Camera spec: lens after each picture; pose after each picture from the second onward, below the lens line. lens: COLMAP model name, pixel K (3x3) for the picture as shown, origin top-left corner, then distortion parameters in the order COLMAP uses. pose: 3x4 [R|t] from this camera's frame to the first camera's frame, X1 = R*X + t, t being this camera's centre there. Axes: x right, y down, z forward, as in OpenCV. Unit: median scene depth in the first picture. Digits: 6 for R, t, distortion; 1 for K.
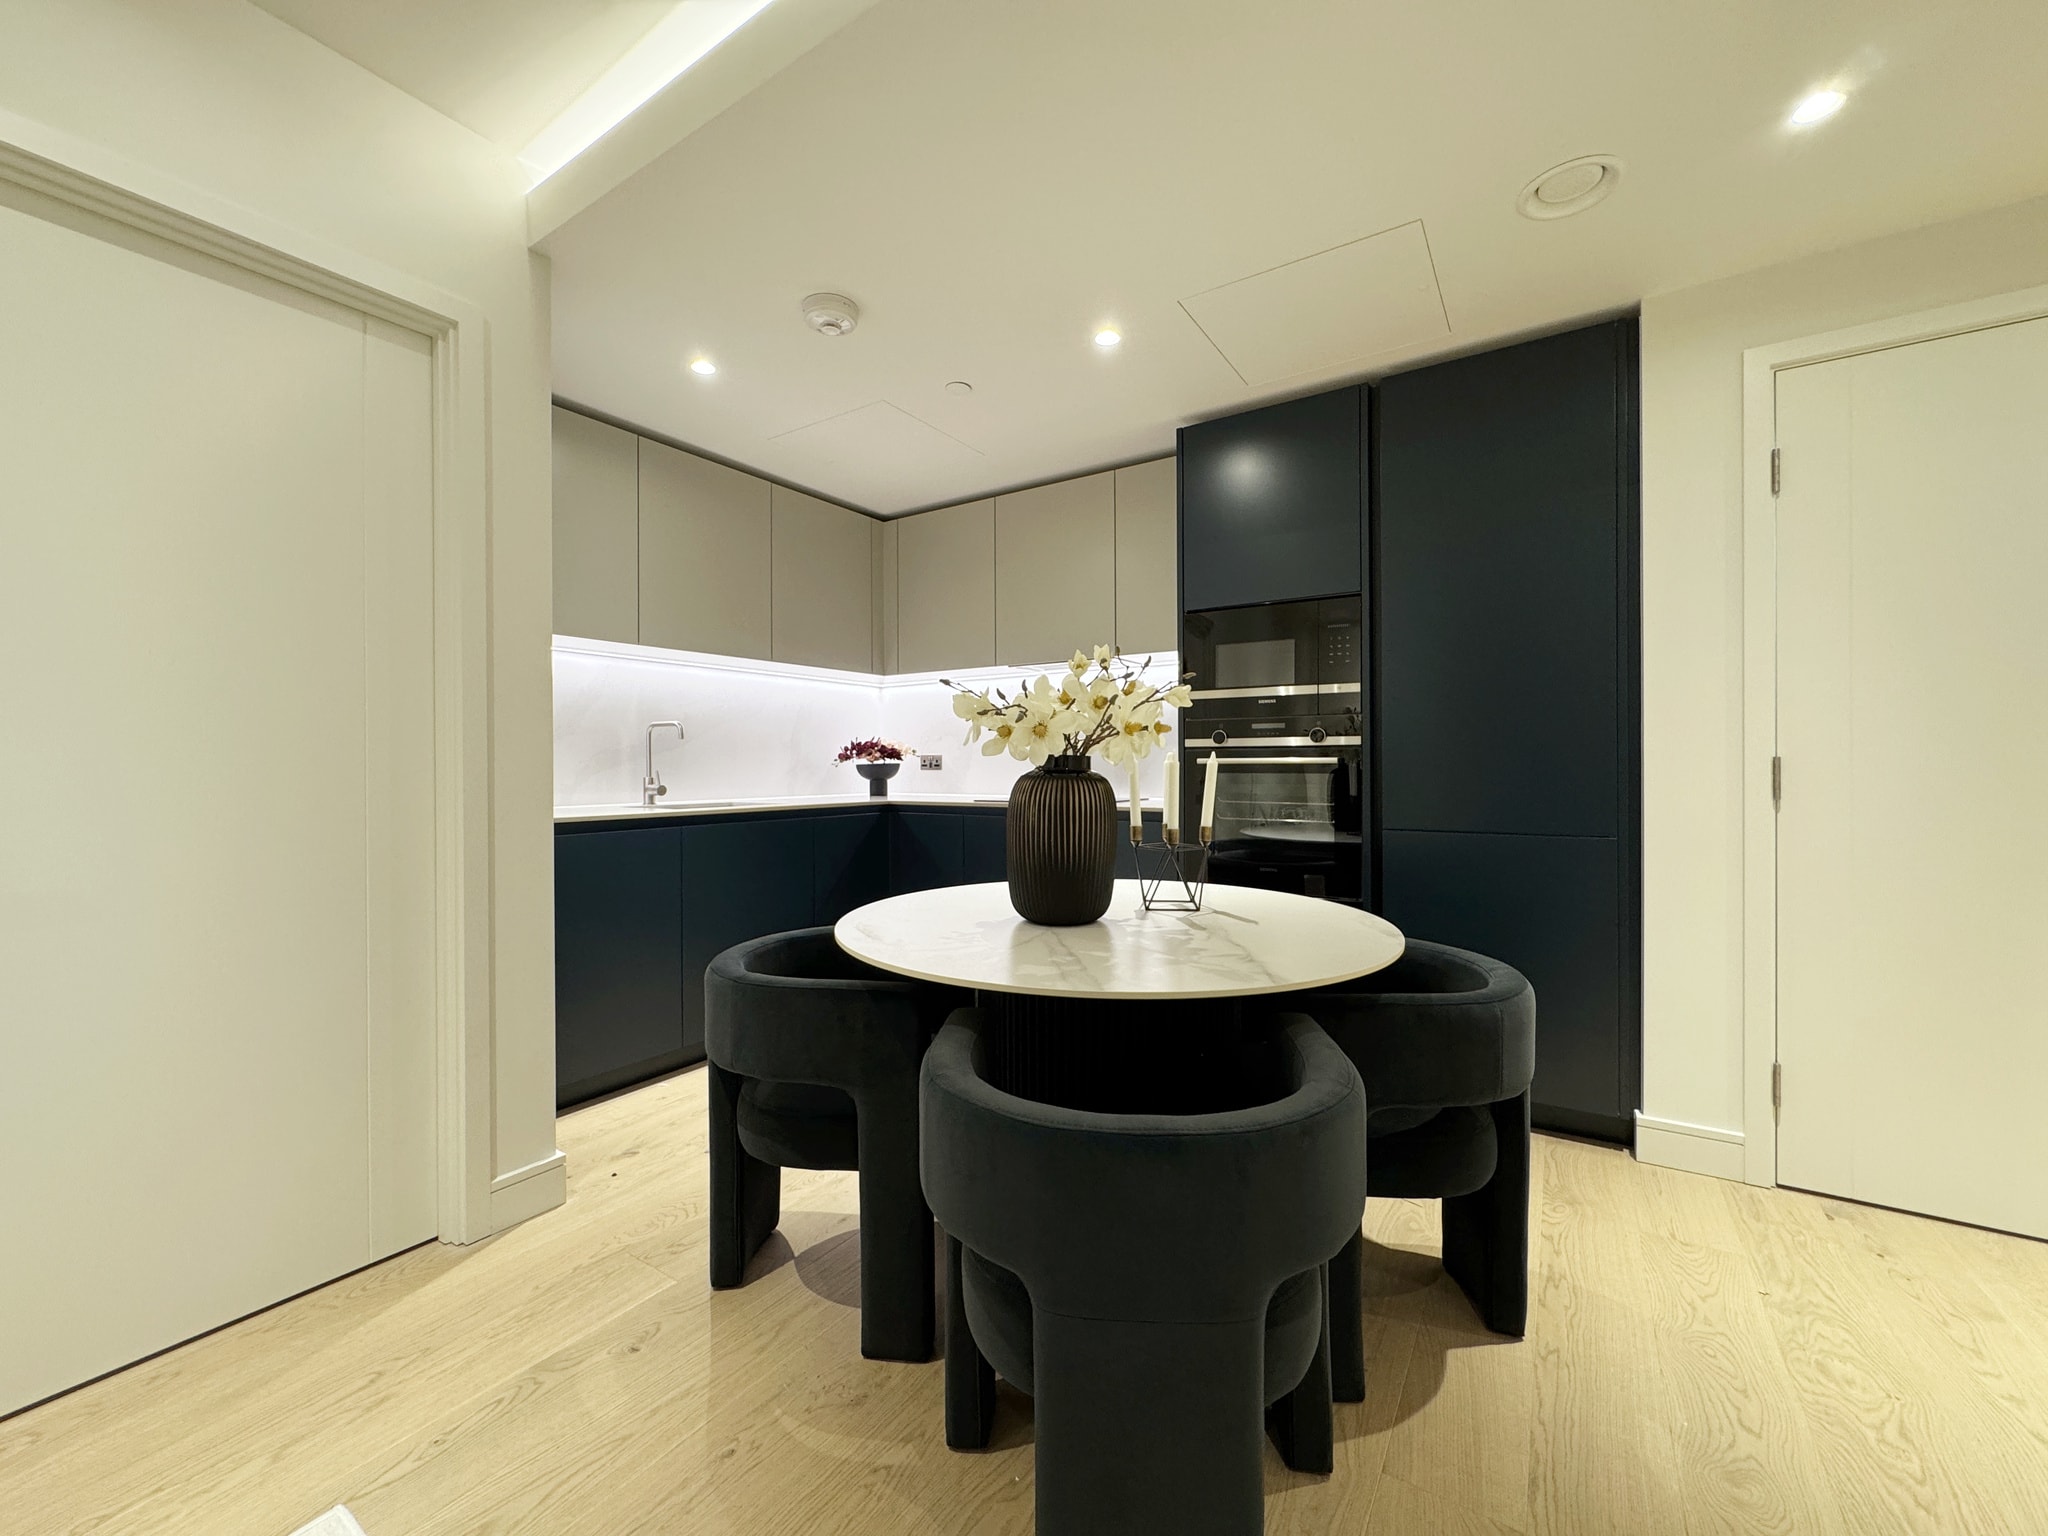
lens RADIAL K [[819.3, 0, 1022.4], [0, 819.3, 767.7], [0, 0, 1]] dist [-0.003732, 0.000609]
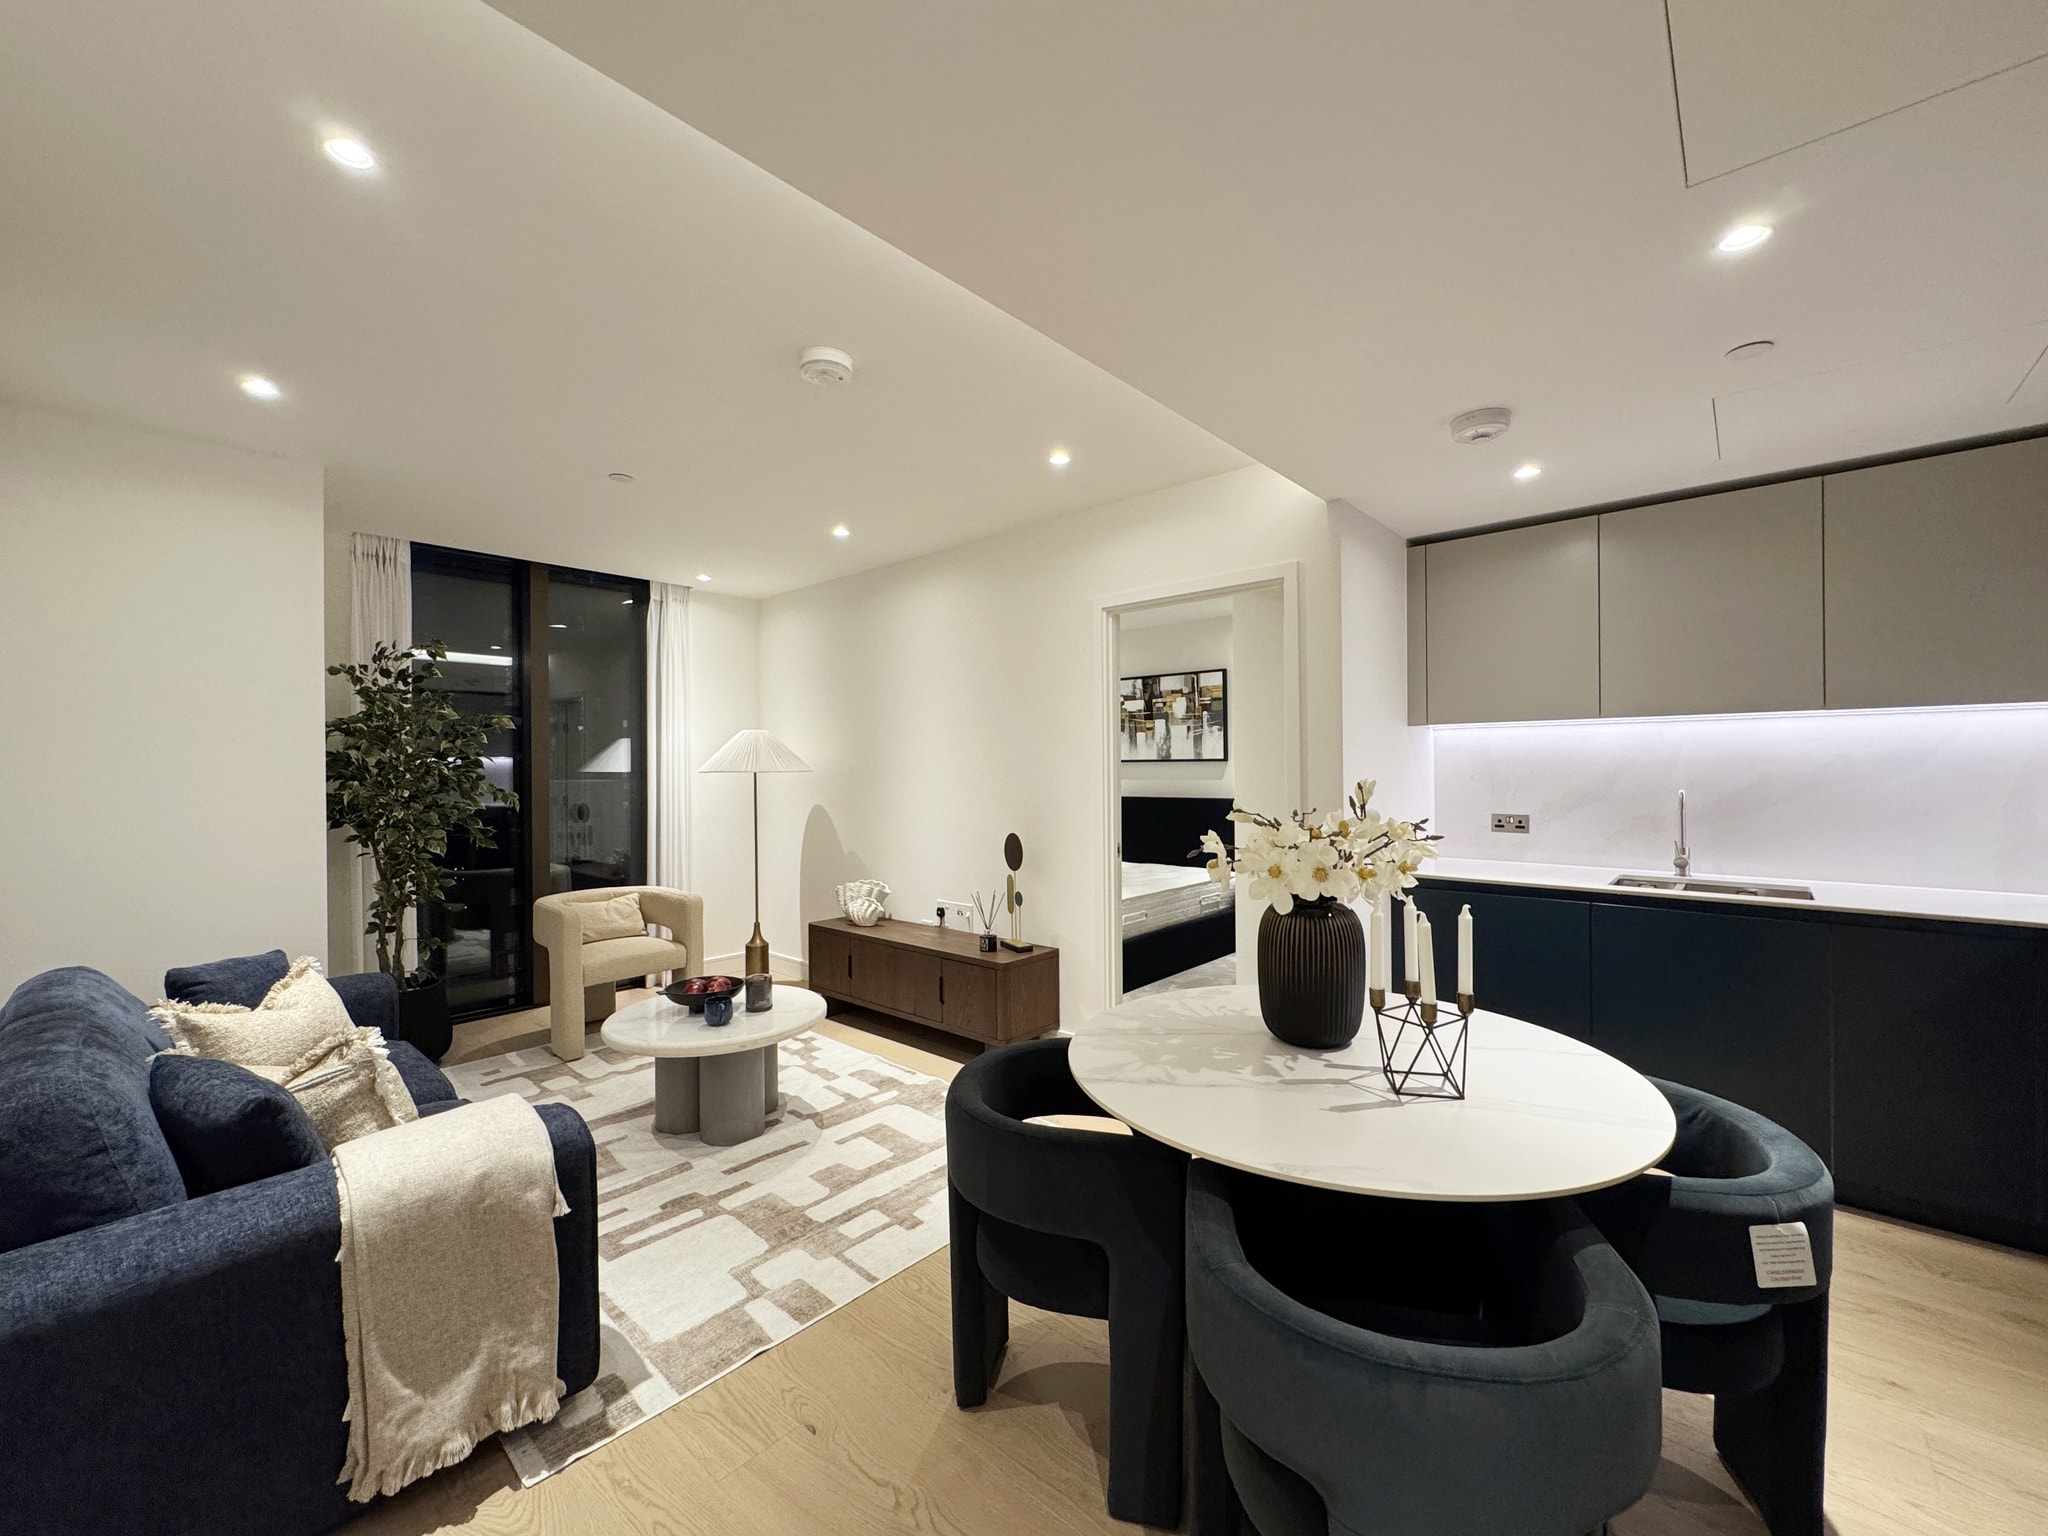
lens RADIAL K [[819.3, 0, 1022.4], [0, 819.3, 767.7], [0, 0, 1]] dist [-0.003732, 0.000609]
pose [[-0.145266, 0.006939, -0.989368, 0.694624], [0.007327, 0.999956, 0.005937, -0.107750], [0.989366, -0.006386, -0.145310, 0.462370]]
